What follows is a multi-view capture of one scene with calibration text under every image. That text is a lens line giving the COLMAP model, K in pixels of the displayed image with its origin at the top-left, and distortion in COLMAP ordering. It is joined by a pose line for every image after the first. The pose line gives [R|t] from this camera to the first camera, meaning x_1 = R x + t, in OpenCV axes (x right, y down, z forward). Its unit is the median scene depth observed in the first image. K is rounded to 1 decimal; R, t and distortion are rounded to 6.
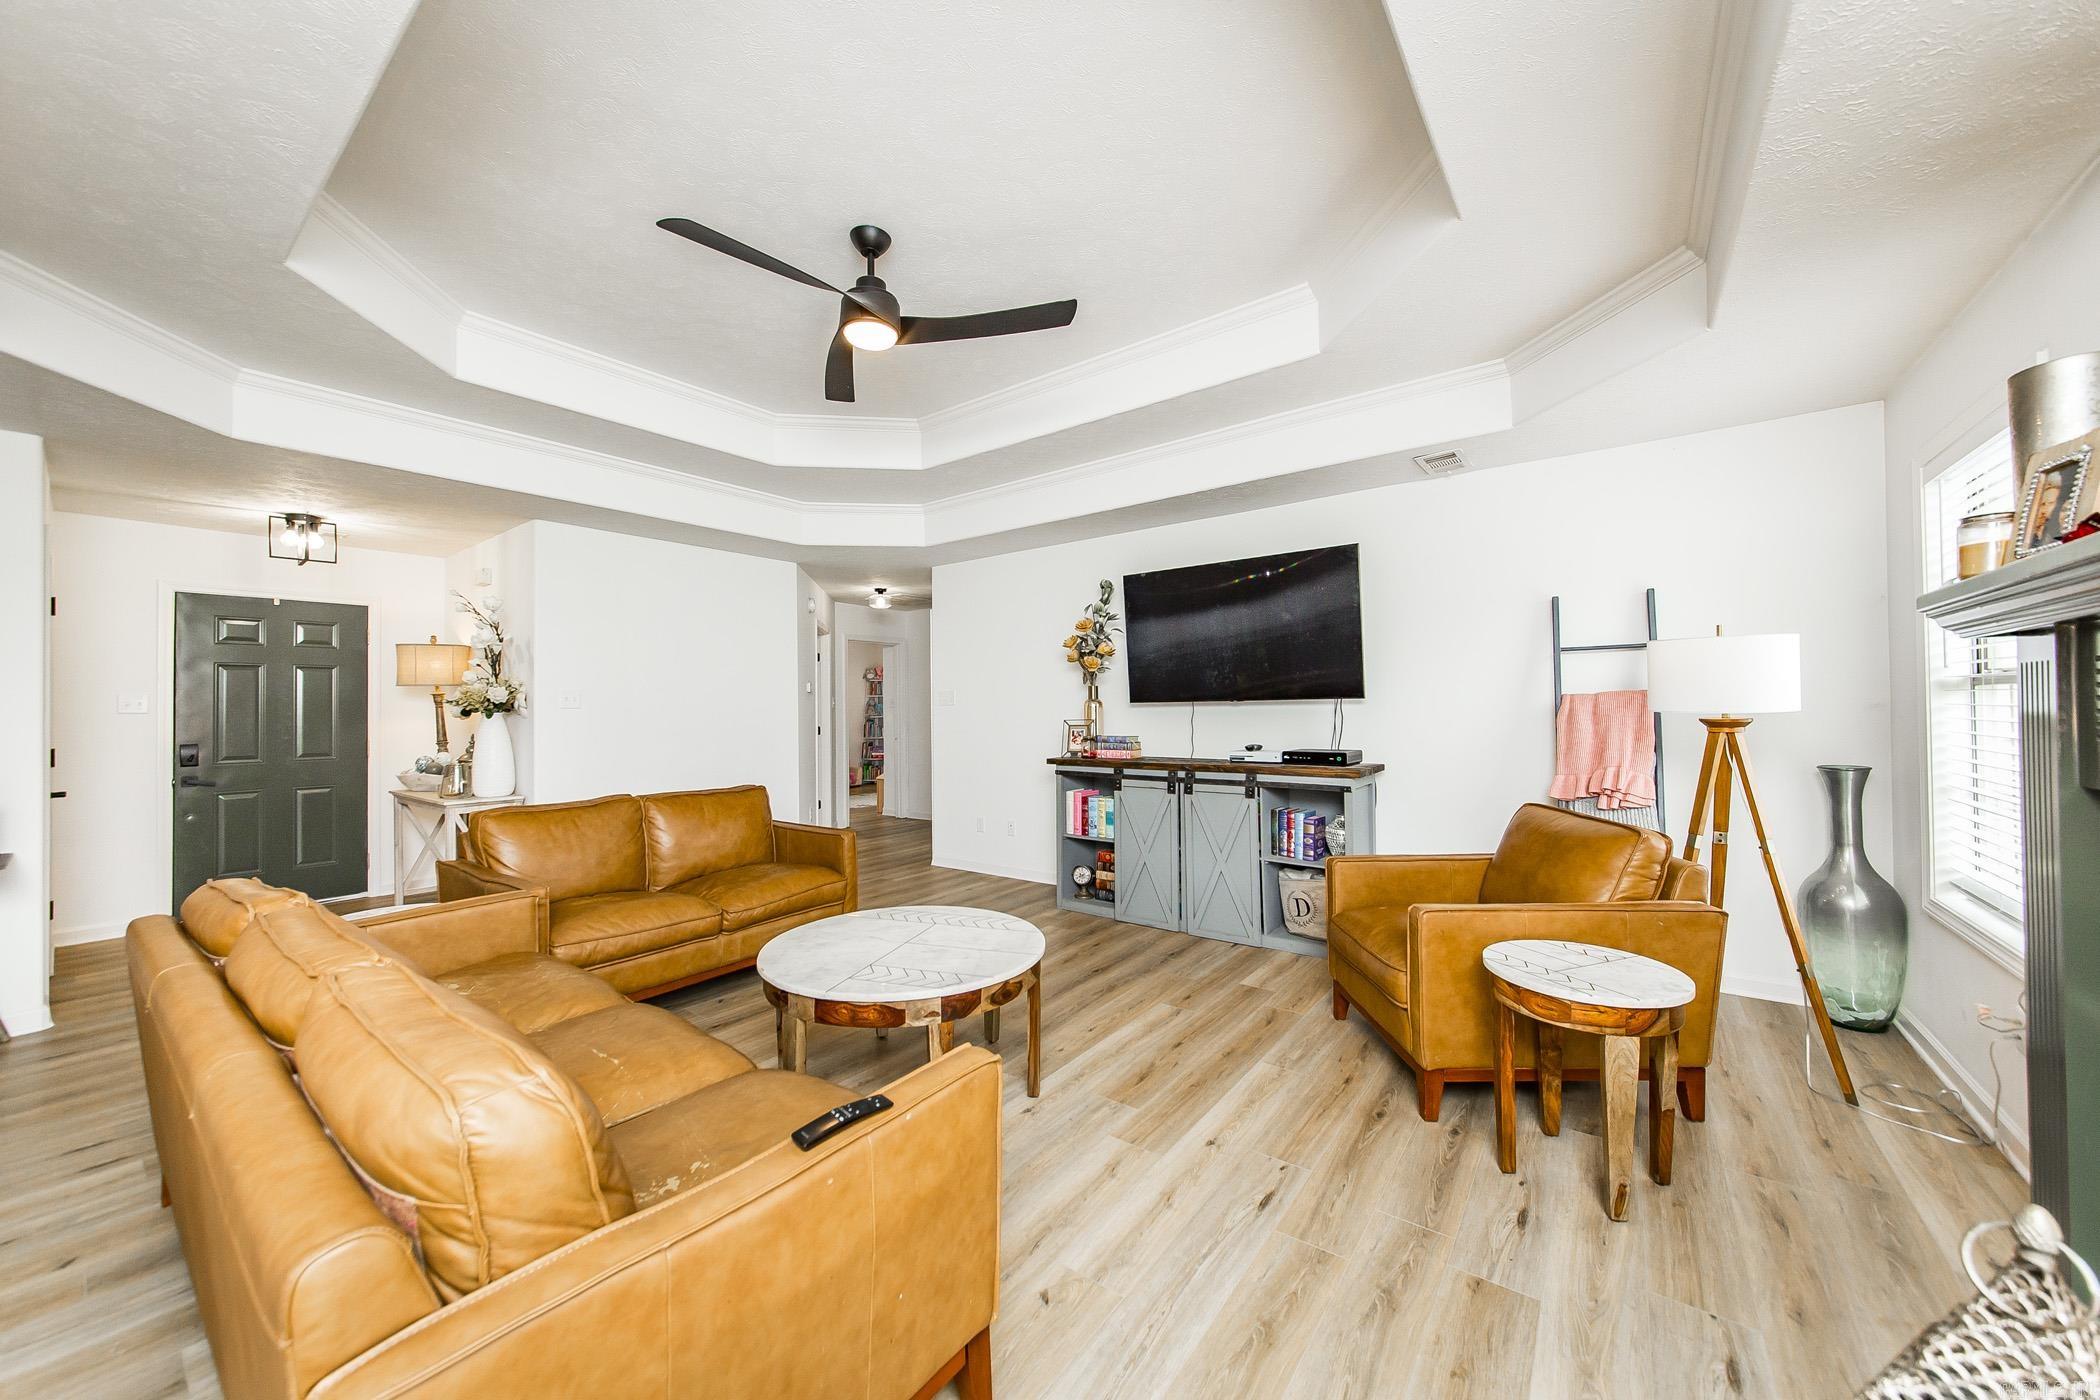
lens RADIAL K [[753.1, 0, 1044.6], [0, 753.1, 701.7], [0, 0, 1]] dist [-0.011019, -0.000283]
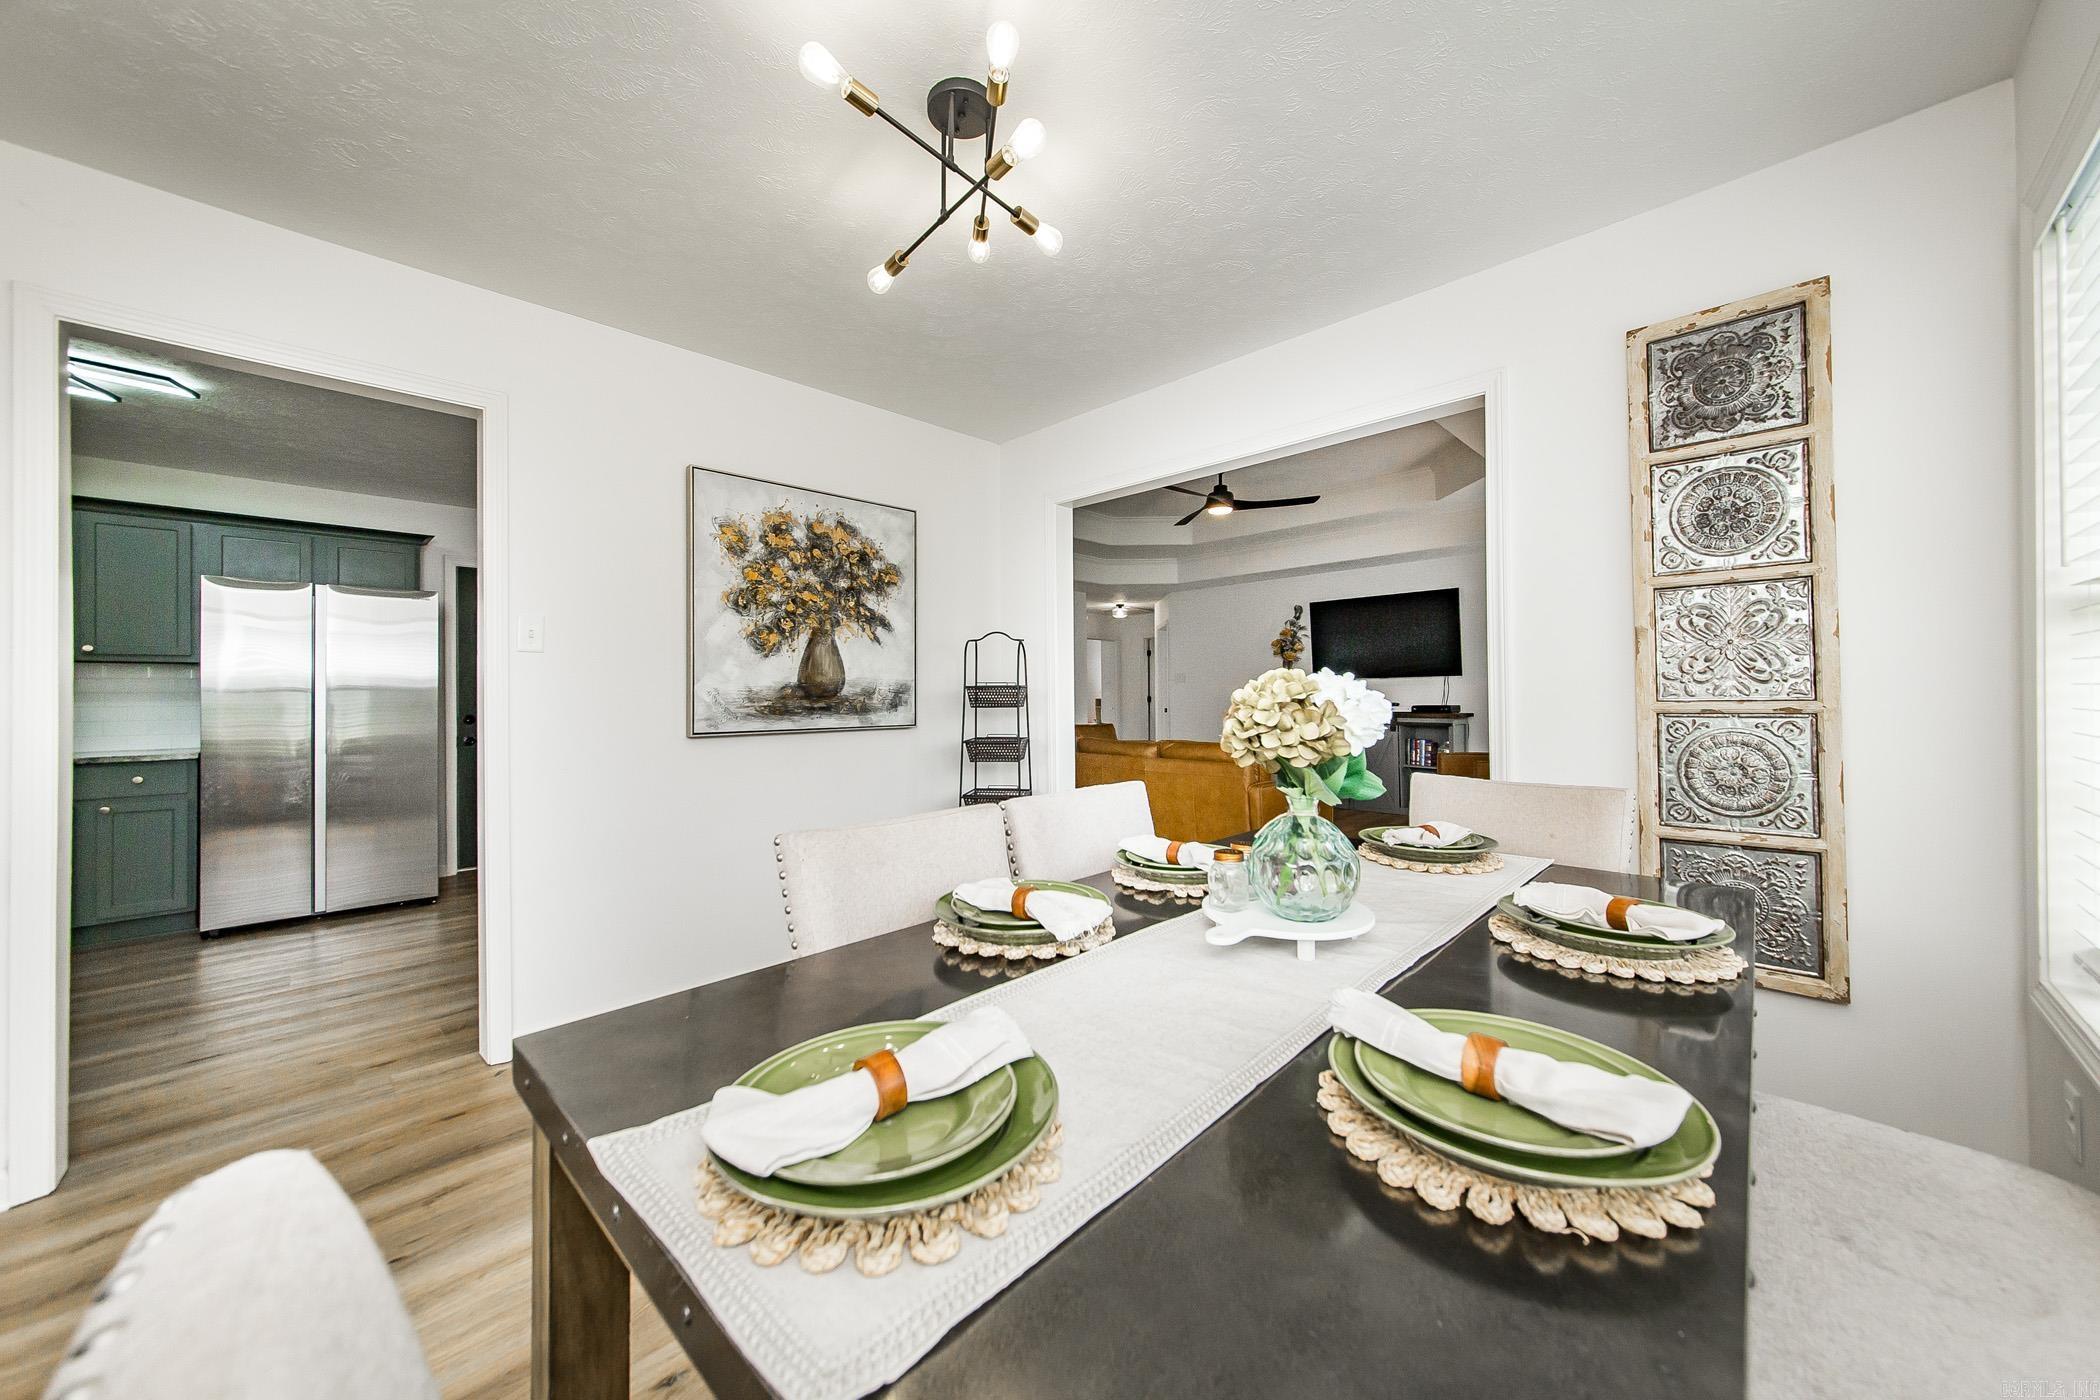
lens RADIAL K [[753.1, 0, 1039.7], [0, 753.1, 698.6], [0, 0, 1]] dist [-0.011019, -0.000283]
pose [[0.993116, -0.002889, -0.117097, -0.298385], [0.005137, 0.999808, 0.018899, 0.010157], [0.117020, -0.019370, 0.992941, -0.733433]]
